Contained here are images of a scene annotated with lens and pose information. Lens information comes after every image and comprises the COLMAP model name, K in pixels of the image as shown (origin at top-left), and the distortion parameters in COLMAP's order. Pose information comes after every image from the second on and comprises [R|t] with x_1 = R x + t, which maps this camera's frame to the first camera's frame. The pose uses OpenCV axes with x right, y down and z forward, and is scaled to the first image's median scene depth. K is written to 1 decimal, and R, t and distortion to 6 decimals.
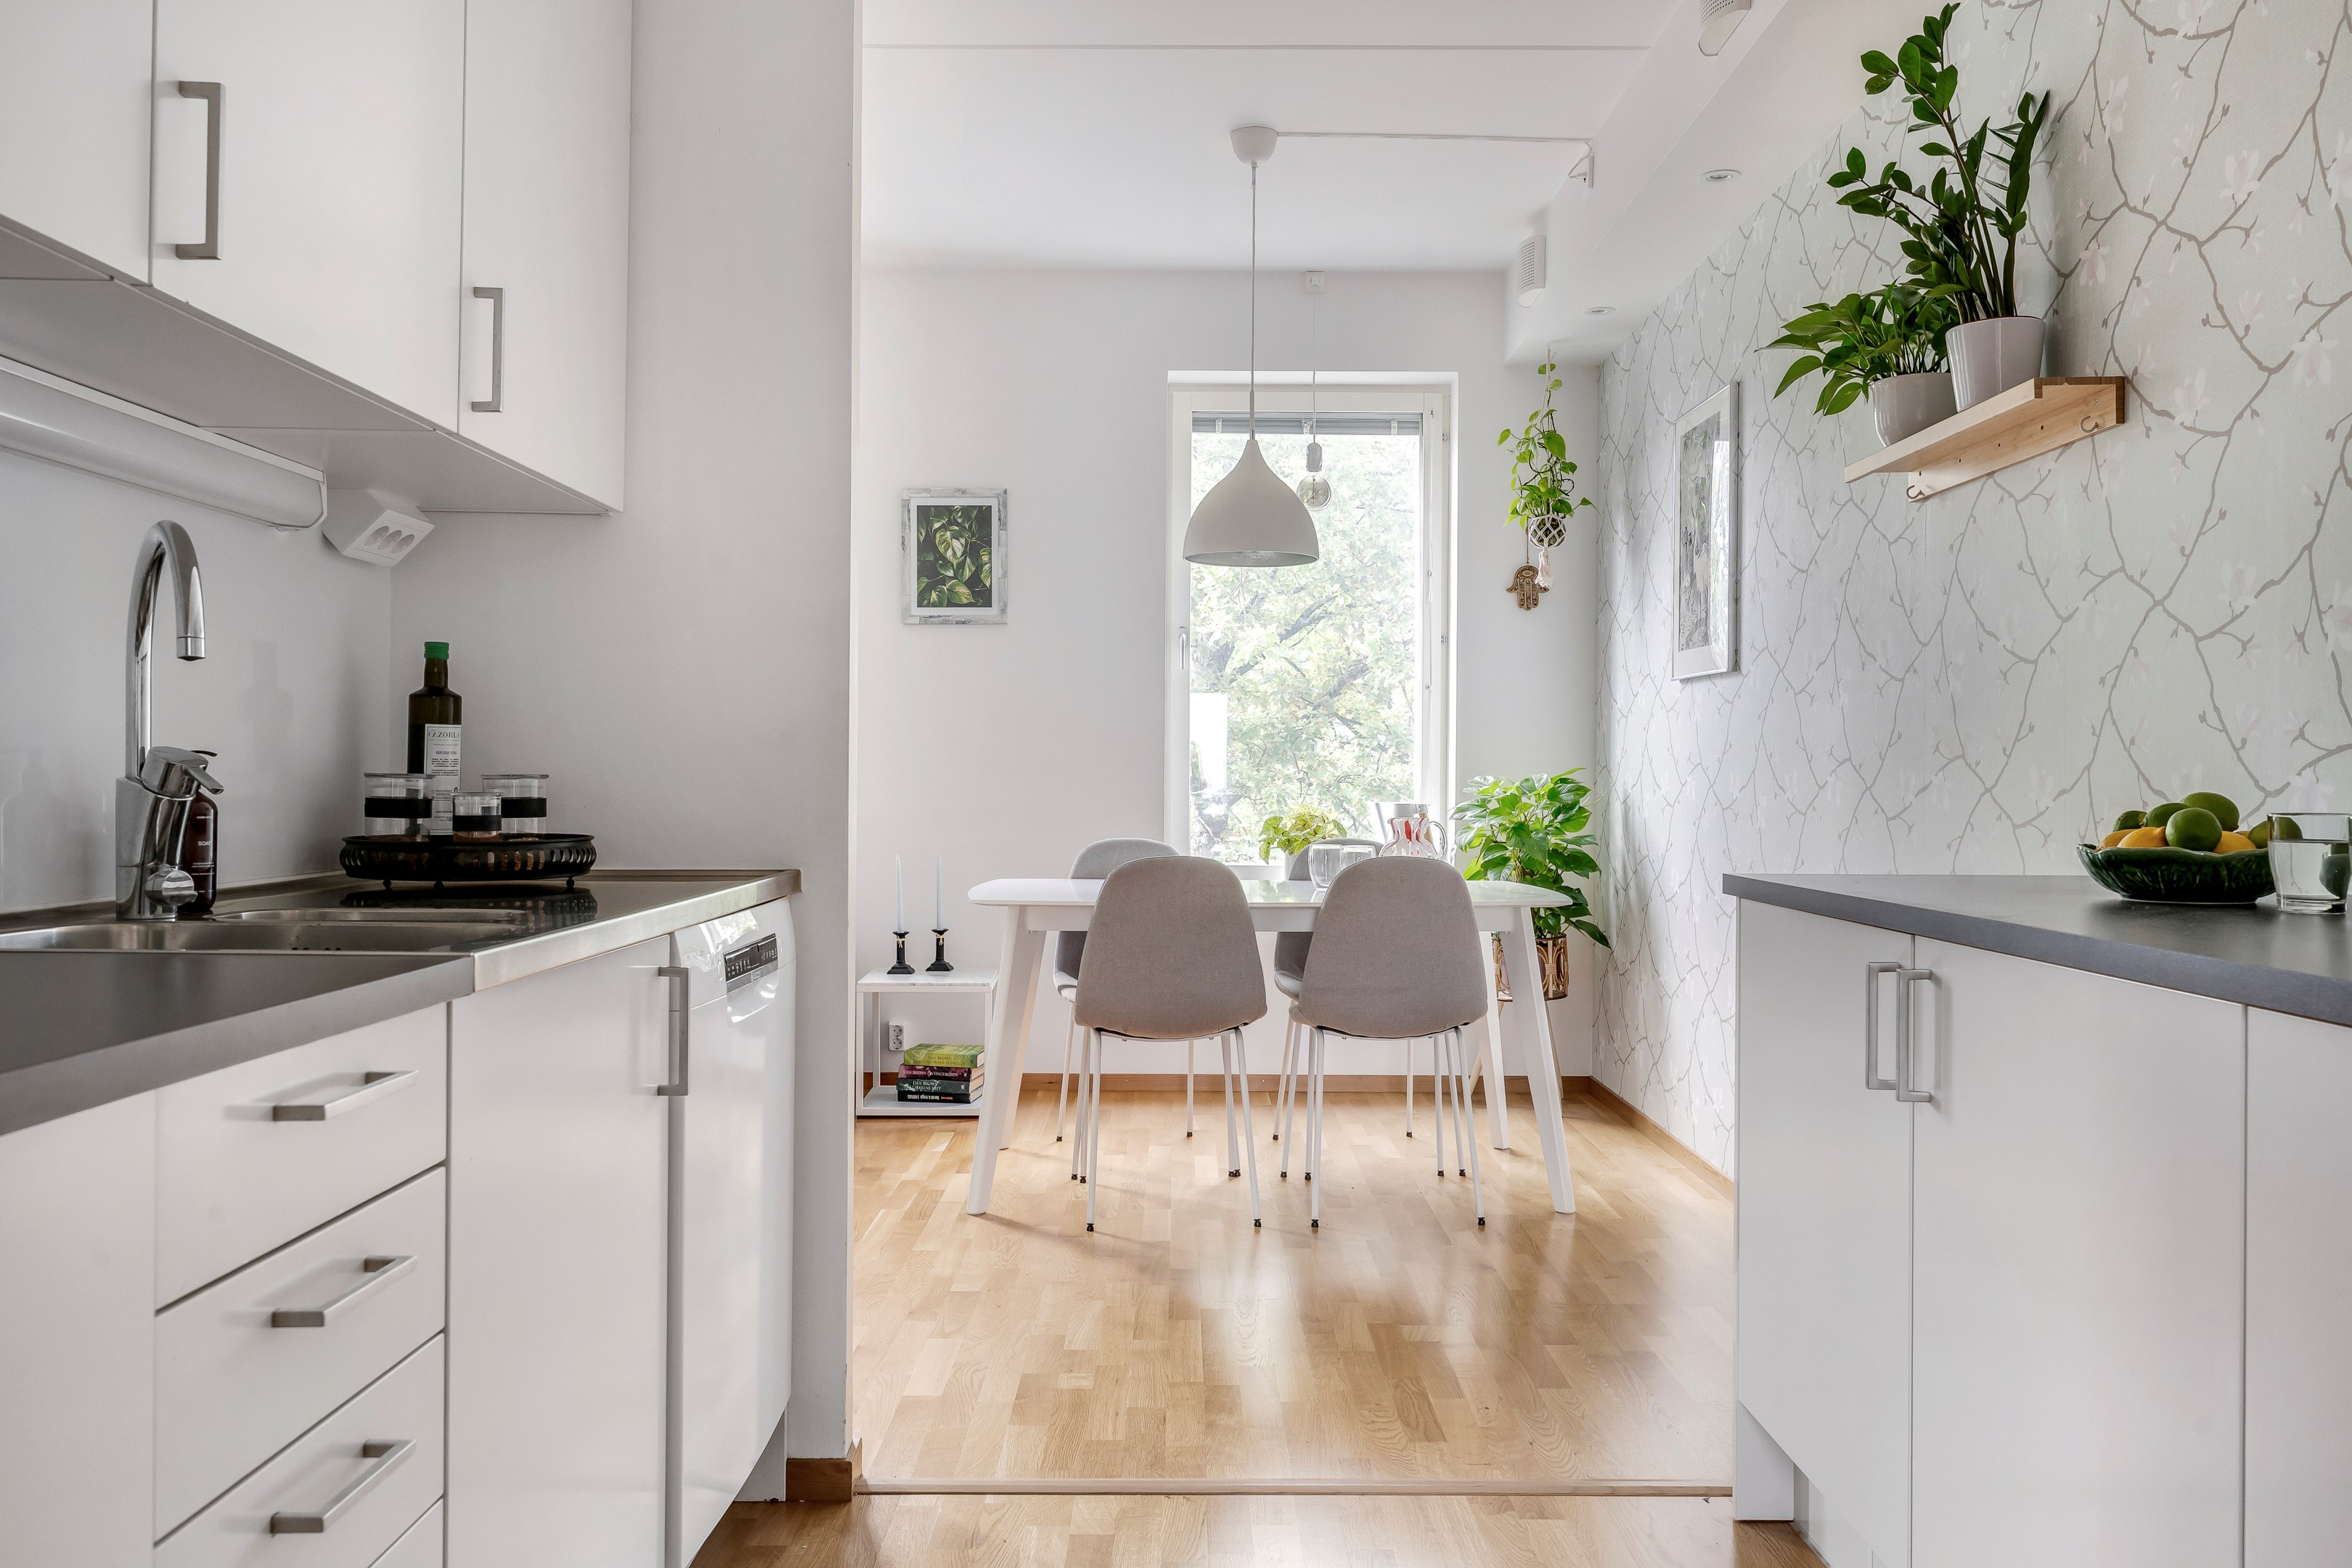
lens RADIAL K [[1694.8, 0, 1160.3], [0, 1694.8, 792.3], [0, 0, 1]] dist [0.004276, 0.010139]
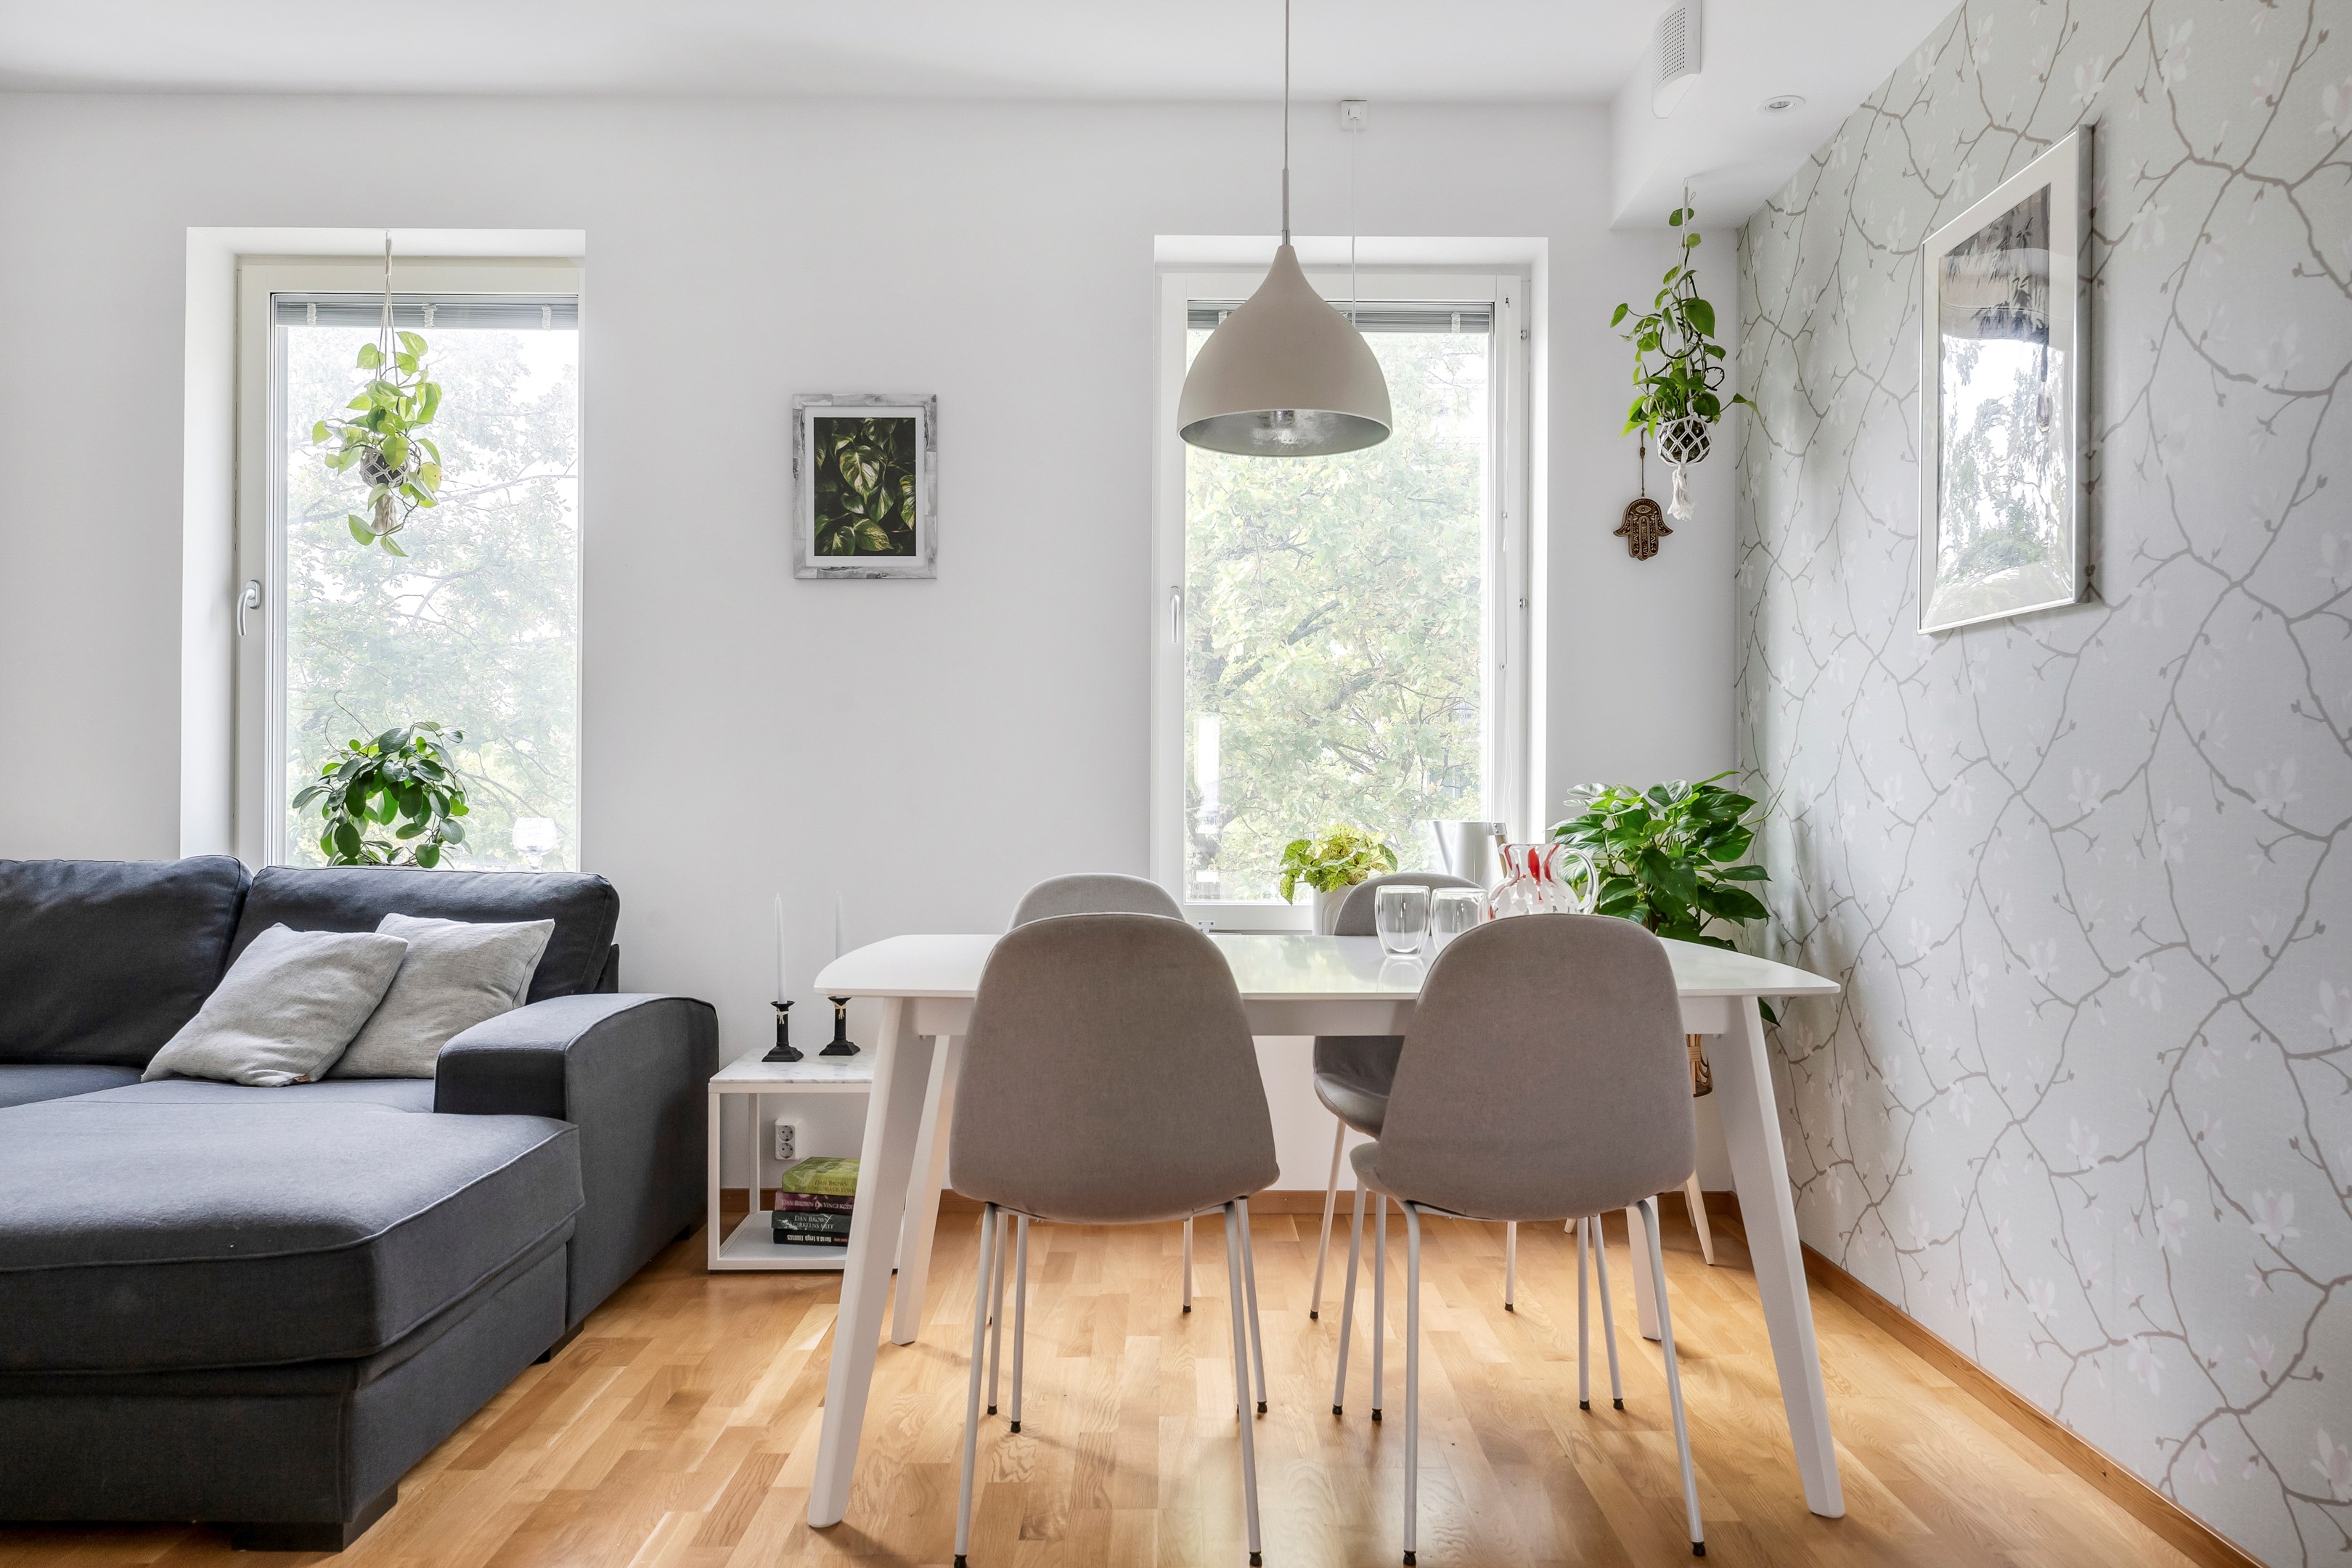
lens RADIAL K [[1410.6, 0, 1163.8], [0, 1410.6, 822.0], [0, 0, 1]] dist [-0.012825, 0.003141]
pose [[0.999978, -0.001274, 0.006531, 0.004346], [0.001239, 0.999984, 0.005498, 0.003340], [-0.006538, -0.005490, 0.999964, 0.417000]]
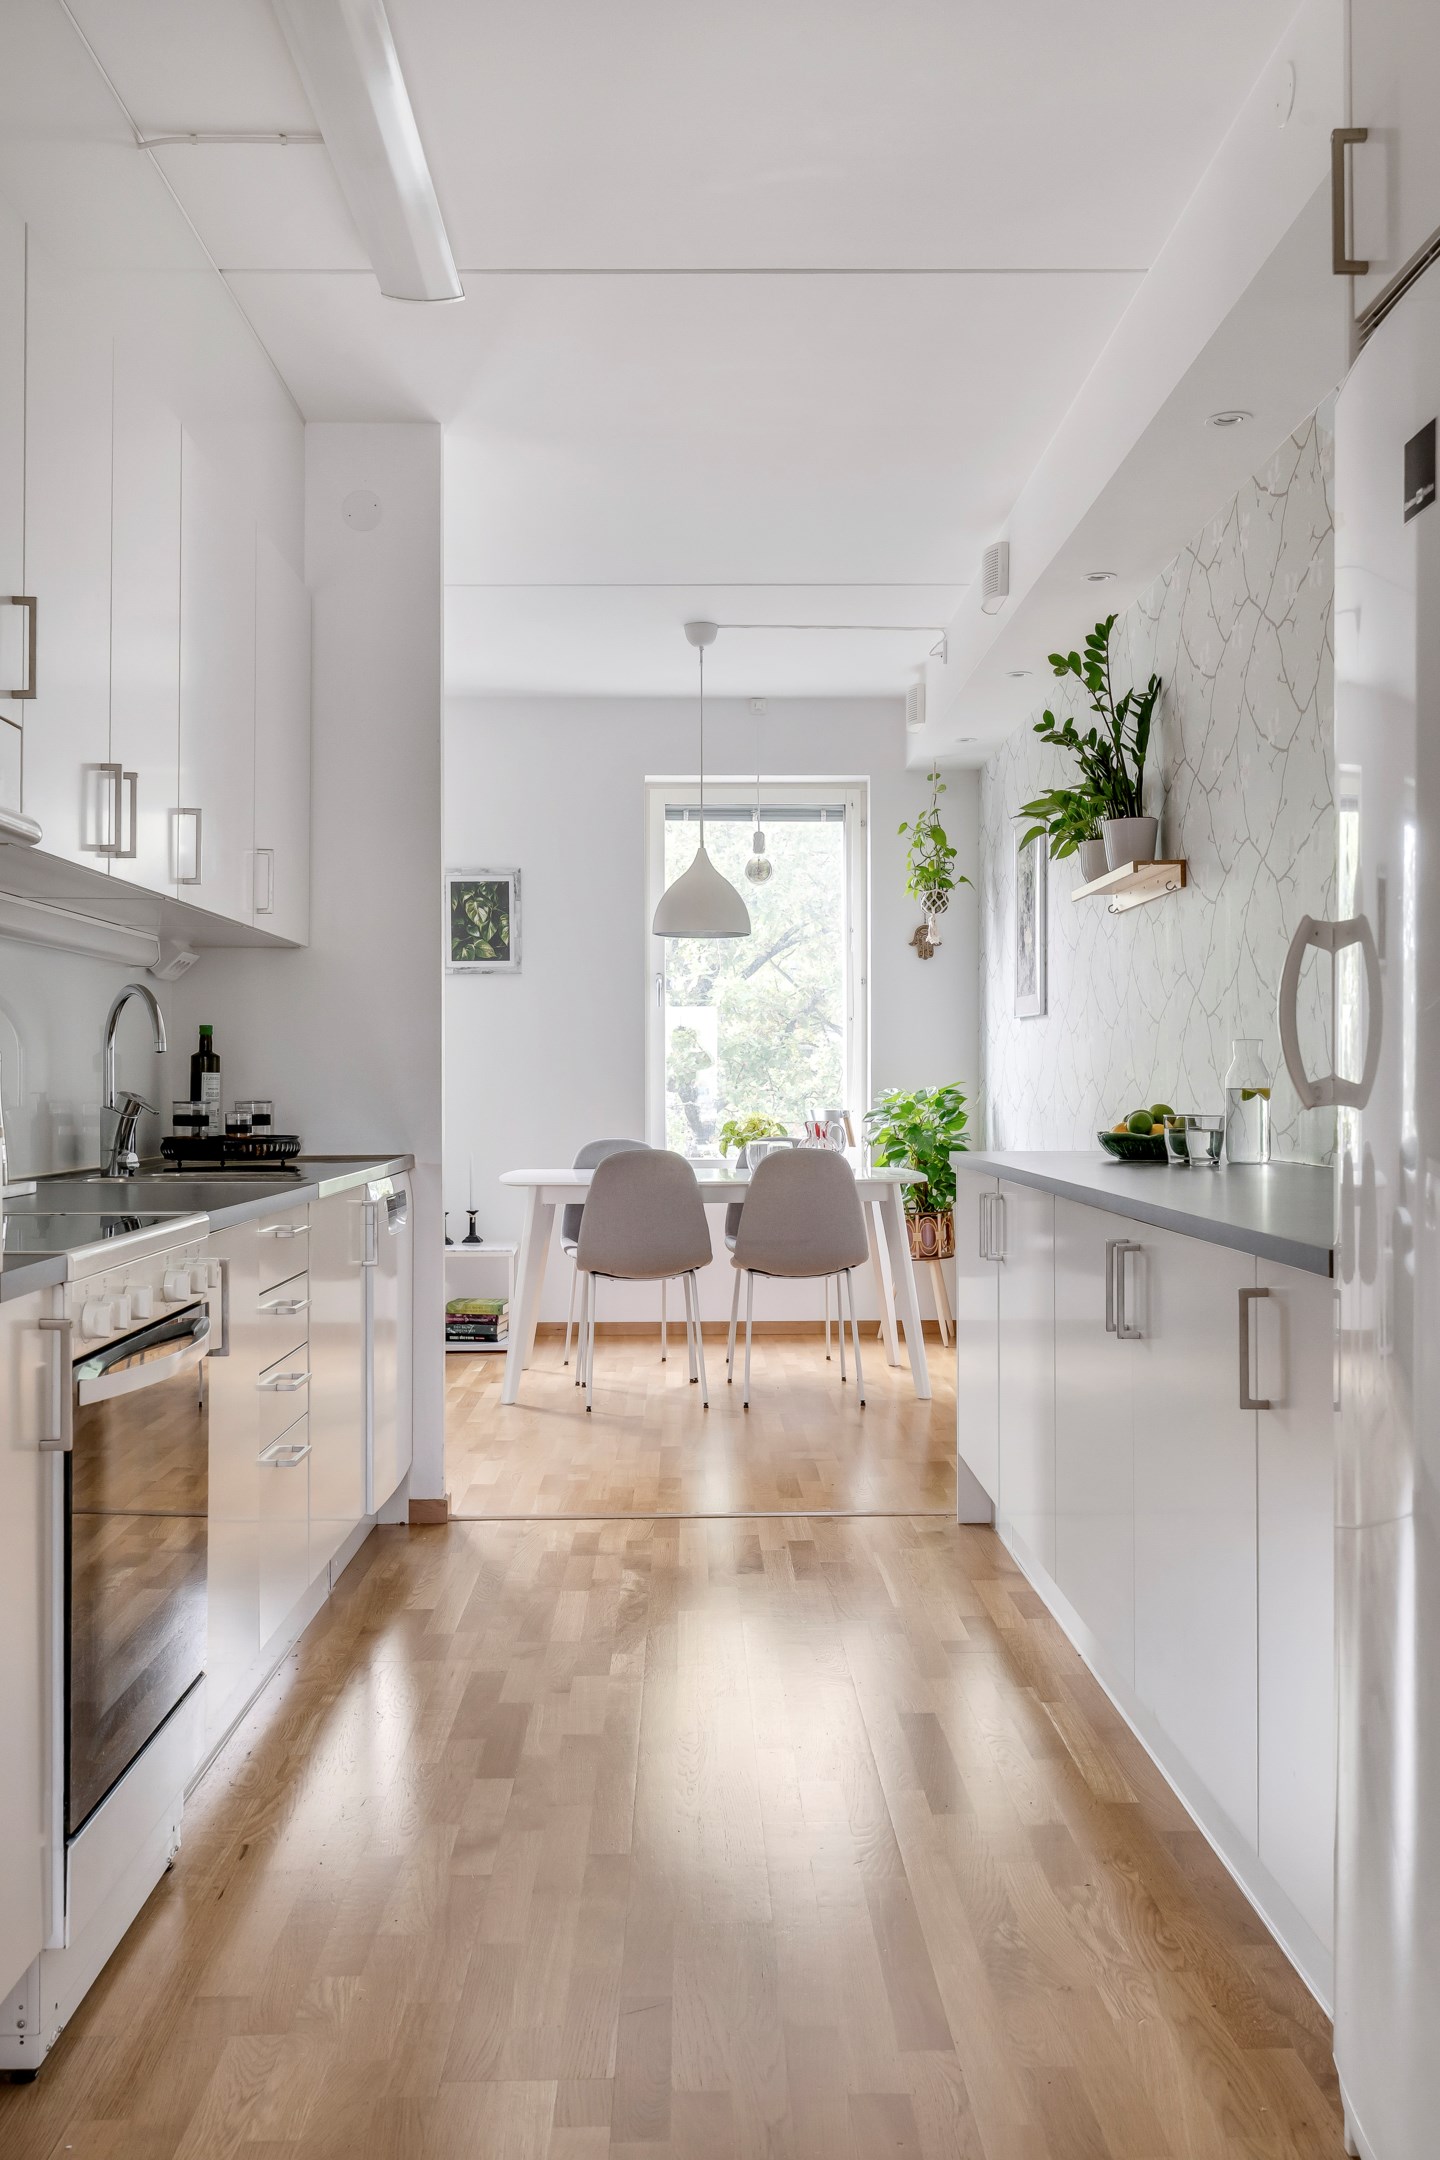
lens RADIAL K [[1865.1, 0, 699.9], [0, 1865.1, 1087.6], [0, 0, 1]] dist [-0.002247, 0.000785]
pose [[0.999843, -0.009065, 0.015222, 0.024258], [0.009131, 0.999949, -0.004287, -0.005728], [-0.015182, 0.004426, 0.999875, -0.448926]]
